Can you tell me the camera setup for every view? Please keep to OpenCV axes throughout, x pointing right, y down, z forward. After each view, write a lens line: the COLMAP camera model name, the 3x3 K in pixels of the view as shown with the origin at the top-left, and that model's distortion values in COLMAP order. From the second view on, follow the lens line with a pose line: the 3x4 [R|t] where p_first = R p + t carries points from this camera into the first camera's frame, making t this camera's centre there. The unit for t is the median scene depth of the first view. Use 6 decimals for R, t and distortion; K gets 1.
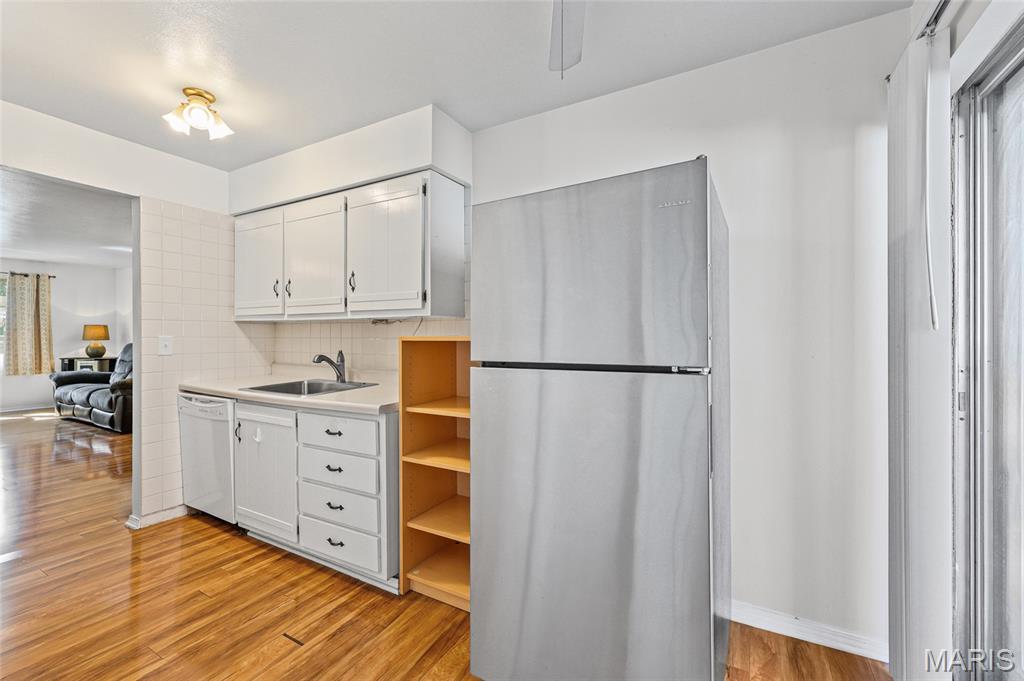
lens RADIAL K [[423.9, 0, 513.5], [0, 423.9, 337.7], [0, 0, 1]] dist [-0.000680, -0.000445]
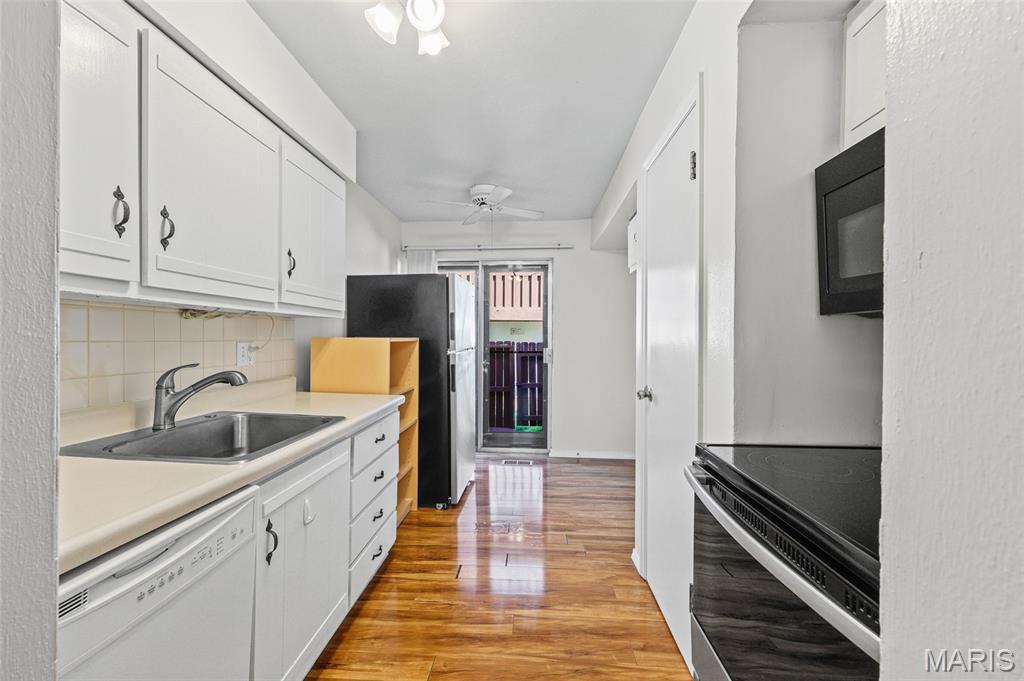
lens RADIAL K [[416.1, 0, 513.4], [0, 416.1, 338.6], [0, 0, 1]] dist [0.000391, 0.000057]
pose [[-0.439337, -0.005571, 0.898305, -1.194764], [-0.004296, 0.999982, 0.004100, -0.006648], [-0.898312, -0.002058, -0.439353, 0.969949]]
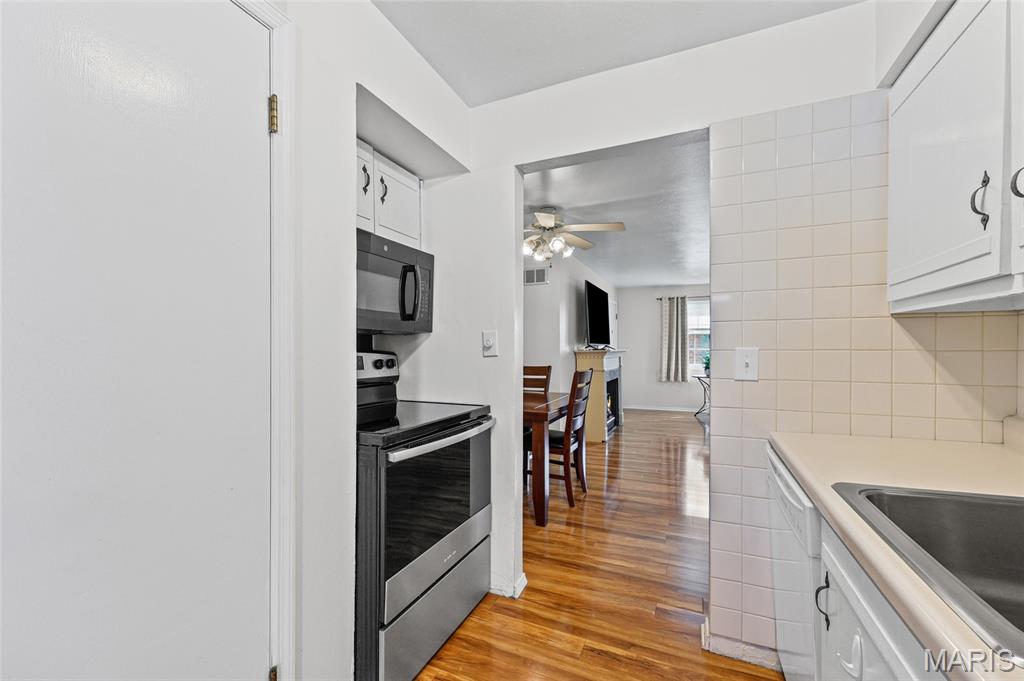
lens RADIAL K [[419.0, 0, 509.7], [0, 419.0, 352.6], [0, 0, 1]] dist [-0.000846, -0.000003]
pose [[0.086052, 0.006833, -0.996267, -0.303670], [-0.003116, 0.999973, 0.006590, 0.000297], [0.996286, 0.002537, 0.086071, 0.691592]]
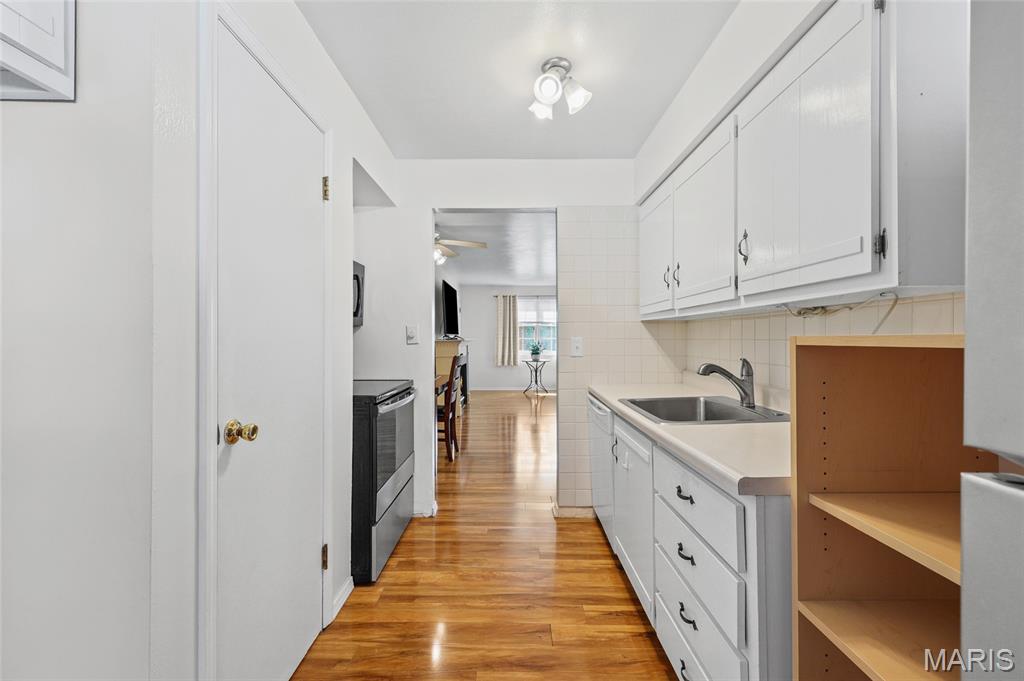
lens RADIAL K [[416.1, 0, 513.4], [0, 416.1, 338.6], [0, 0, 1]] dist [0.000391, 0.000057]
pose [[0.483173, -0.001934, -0.875523, -0.015231], [-0.001510, 0.999994, -0.003043, 0.001787], [0.875523, 0.002792, 0.483168, 0.418121]]
